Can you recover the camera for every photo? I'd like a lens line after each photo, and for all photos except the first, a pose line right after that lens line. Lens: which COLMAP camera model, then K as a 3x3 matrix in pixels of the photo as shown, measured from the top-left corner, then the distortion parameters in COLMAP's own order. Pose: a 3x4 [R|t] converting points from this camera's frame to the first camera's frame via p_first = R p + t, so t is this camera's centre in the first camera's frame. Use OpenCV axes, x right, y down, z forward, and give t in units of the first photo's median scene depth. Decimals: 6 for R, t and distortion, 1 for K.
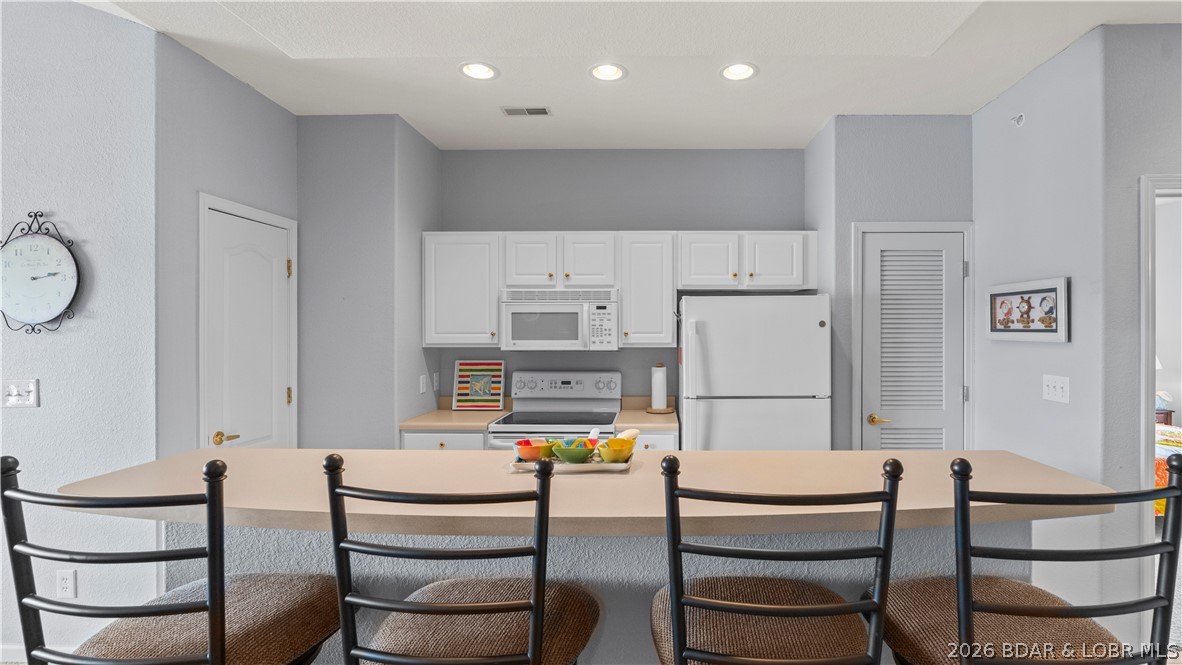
lens RADIAL K [[553.3, 0, 650.0], [0, 553.3, 332.9], [0, 0, 1]] dist [-0.005706, -0.000038]
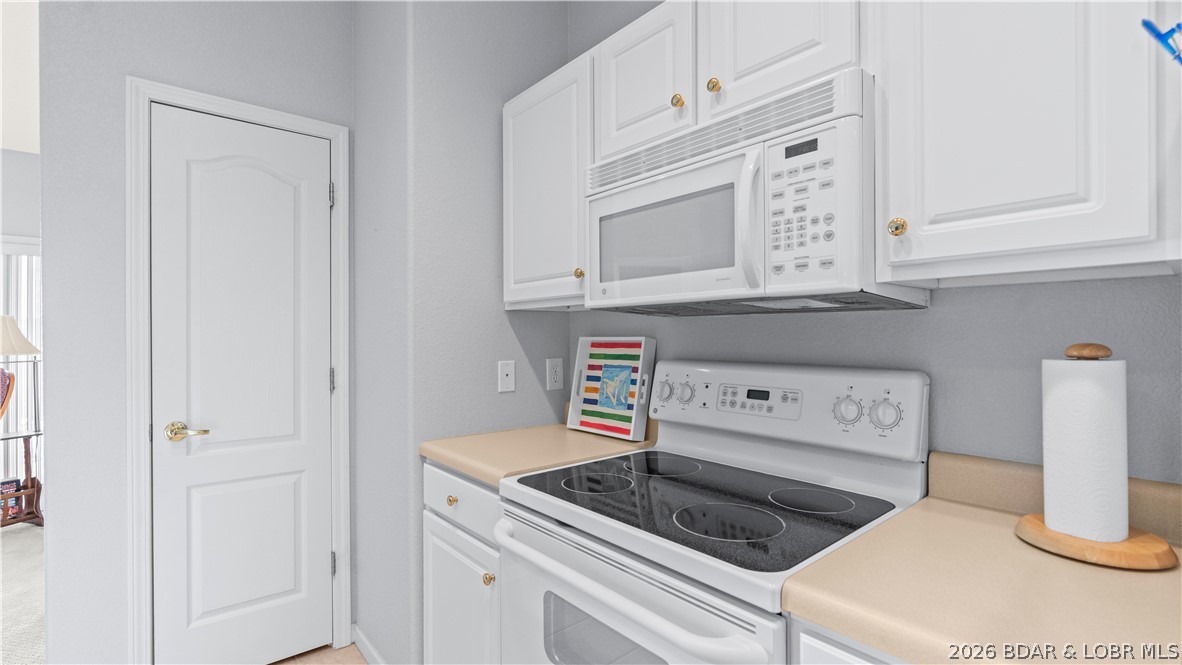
lens RADIAL K [[530.9, 0, 590.8], [0, 530.9, 337.2], [0, 0, 1]] dist [-0.013254, 0.005243]
pose [[0.657841, -0.000530, -0.753156, 0.050625], [0.001418, 0.999999, 0.000534, 0.054449], [0.753155, -0.001419, 0.657841, 0.730561]]
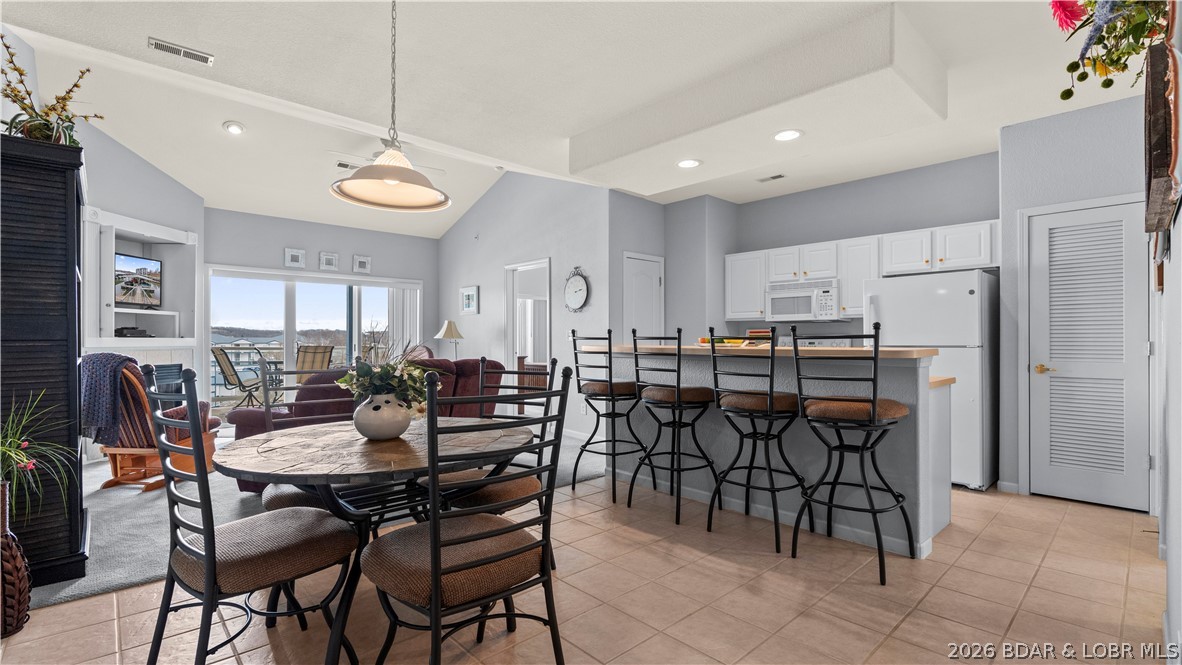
lens RADIAL K [[530.9, 0, 589.9], [0, 530.9, 338.5], [0, 0, 1]] dist [-0.013254, 0.005243]
pose [[0.693050, 0.000332, -0.720889, 0.514158], [0.000207, 1.000000, 0.000659, 0.082268], [0.720889, -0.000606, 0.693050, -0.482609]]
